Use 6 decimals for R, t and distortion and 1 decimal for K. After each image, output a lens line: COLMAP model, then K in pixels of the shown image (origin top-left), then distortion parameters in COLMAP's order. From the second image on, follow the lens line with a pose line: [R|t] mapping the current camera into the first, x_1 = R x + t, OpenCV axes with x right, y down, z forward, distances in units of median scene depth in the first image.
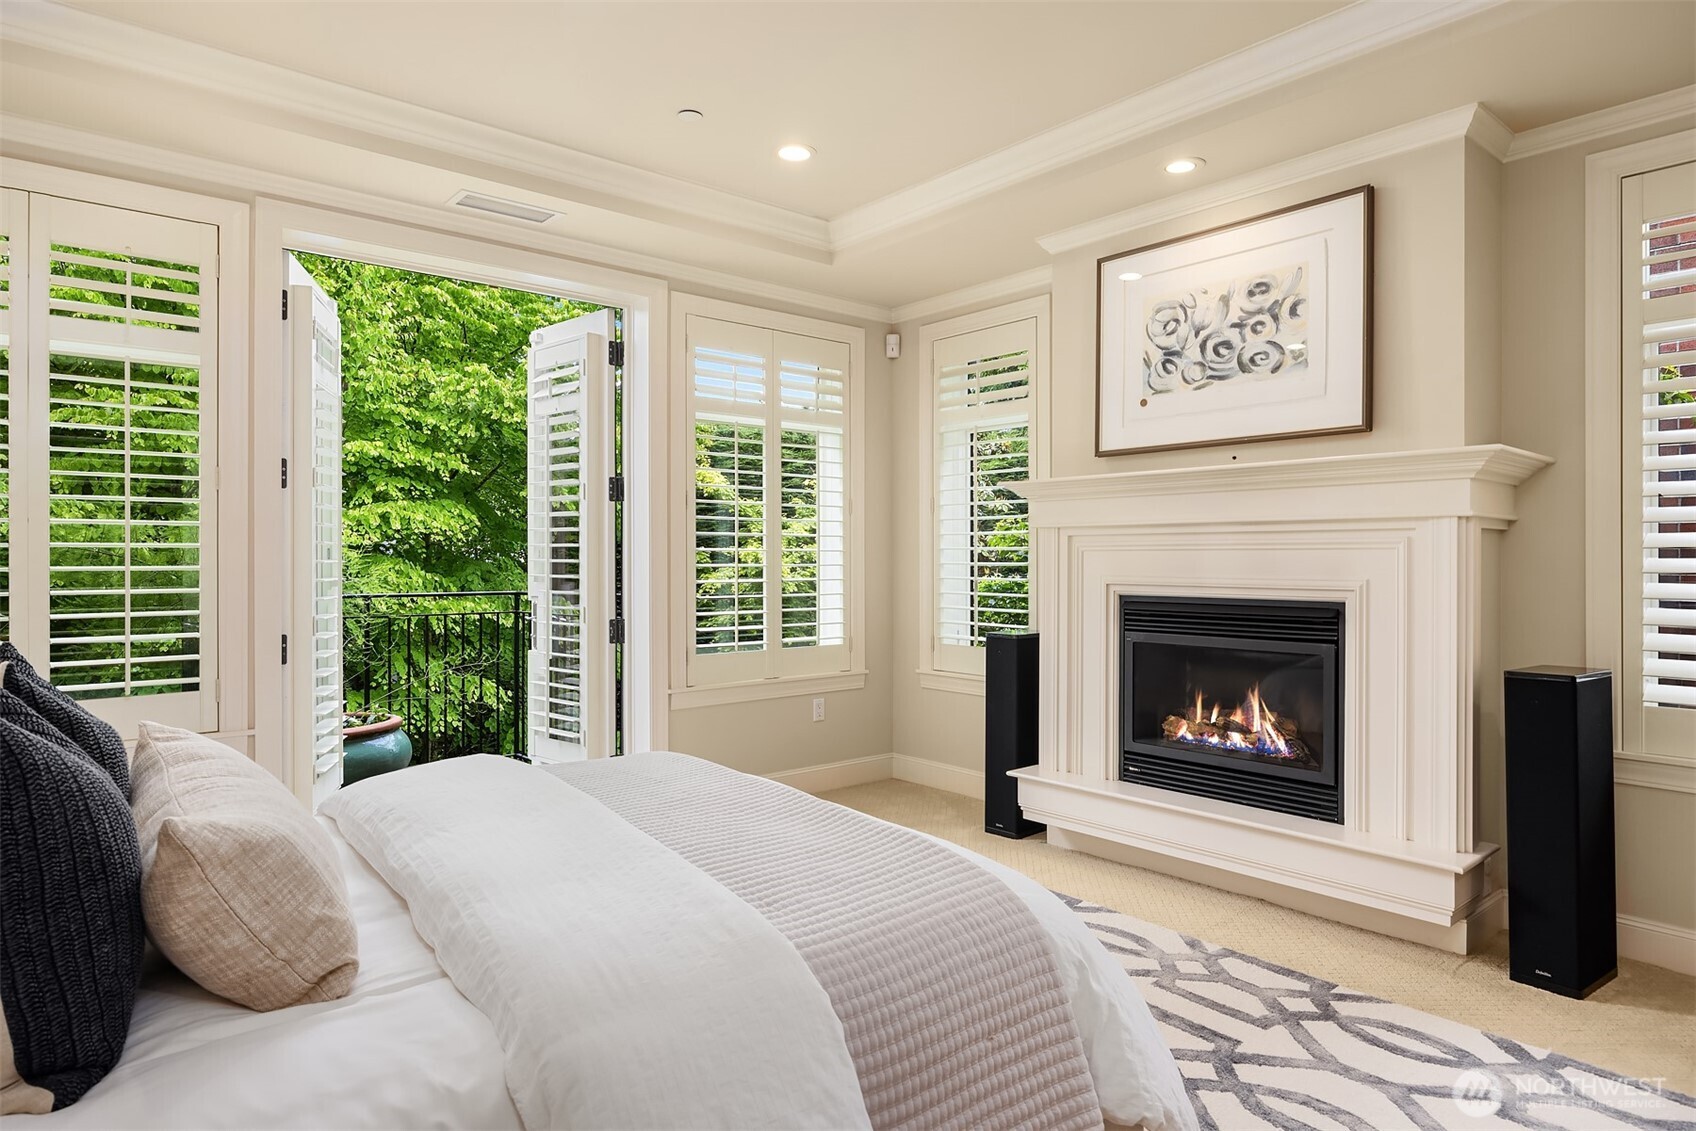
lens RADIAL K [[986.5, 0, 848.5], [0, 986.5, 569.5], [0, 0, 1]] dist [-0.007446, 0.000418]
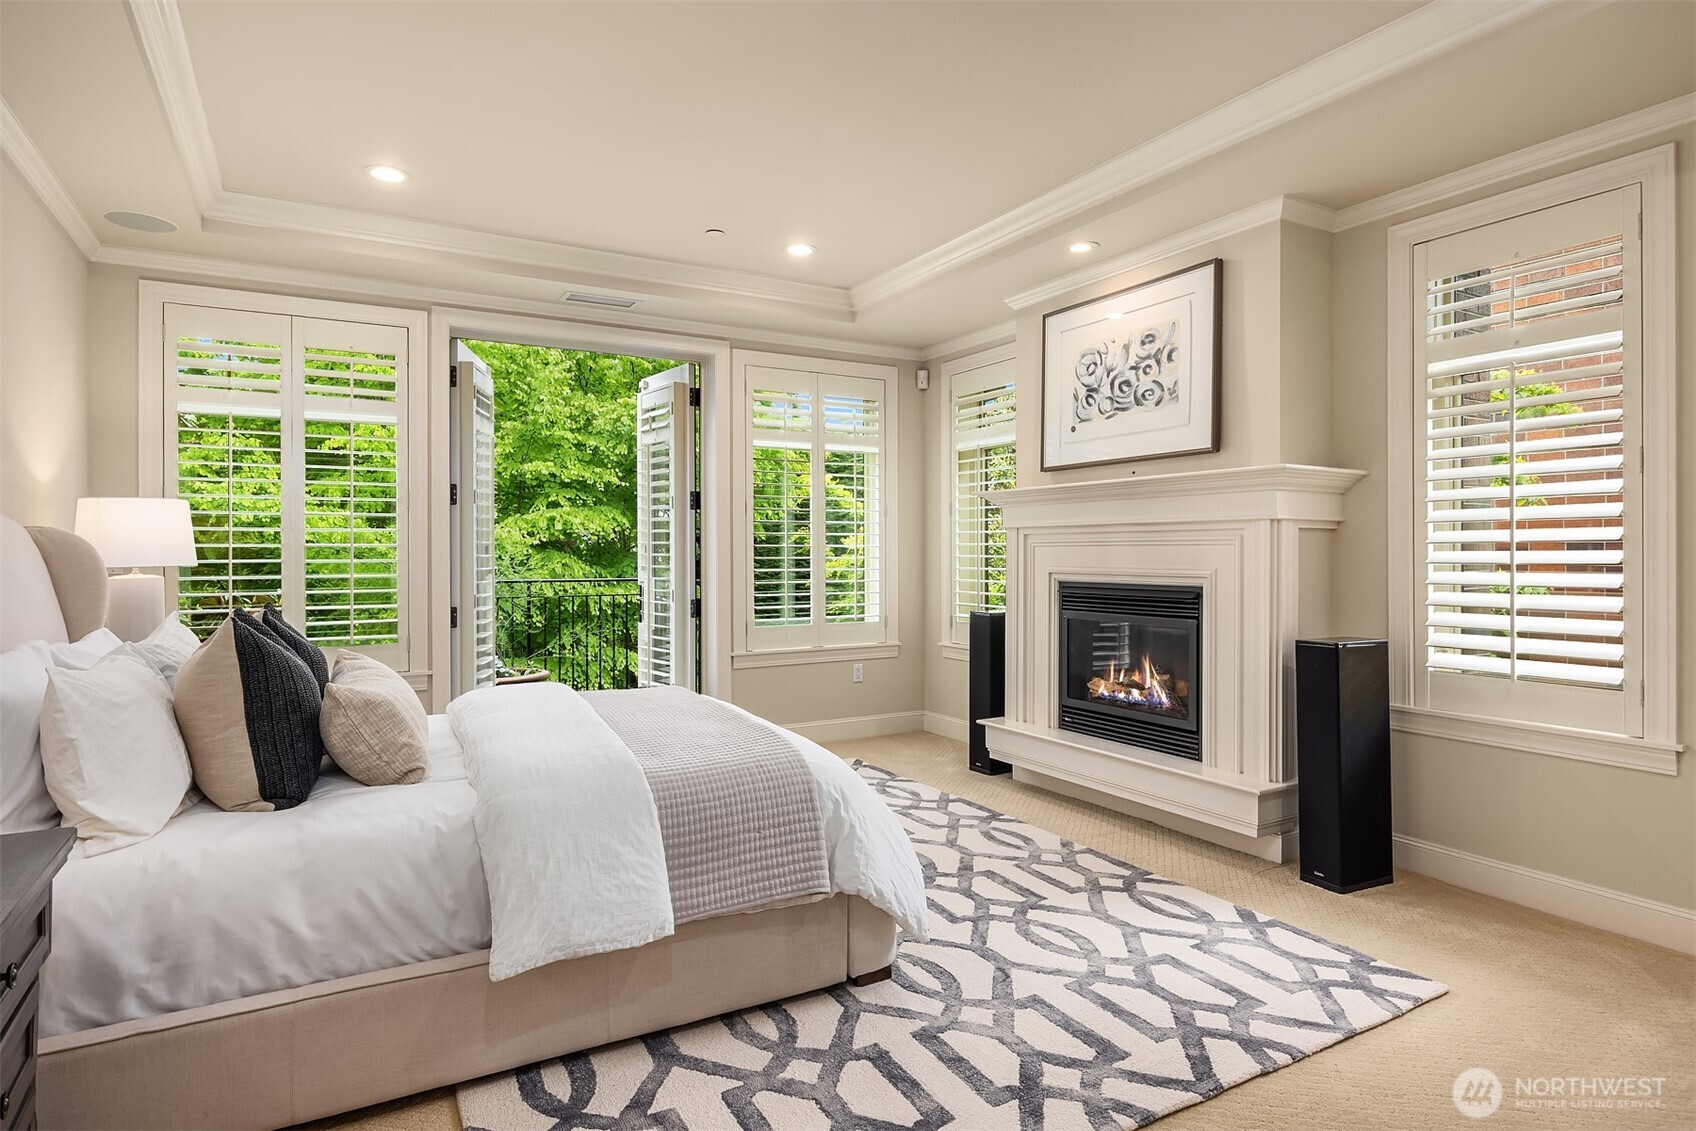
lens RADIAL K [[934.7, 0, 848.0], [0, 934.7, 565.5], [0, 0, 1]] dist [-0.002433, -0.000412]
pose [[0.983108, 0.000089, -0.183025, 0.250673], [0.000617, 0.999993, 0.003802, 0.000863], [0.183024, -0.003850, 0.983101, -0.245090]]
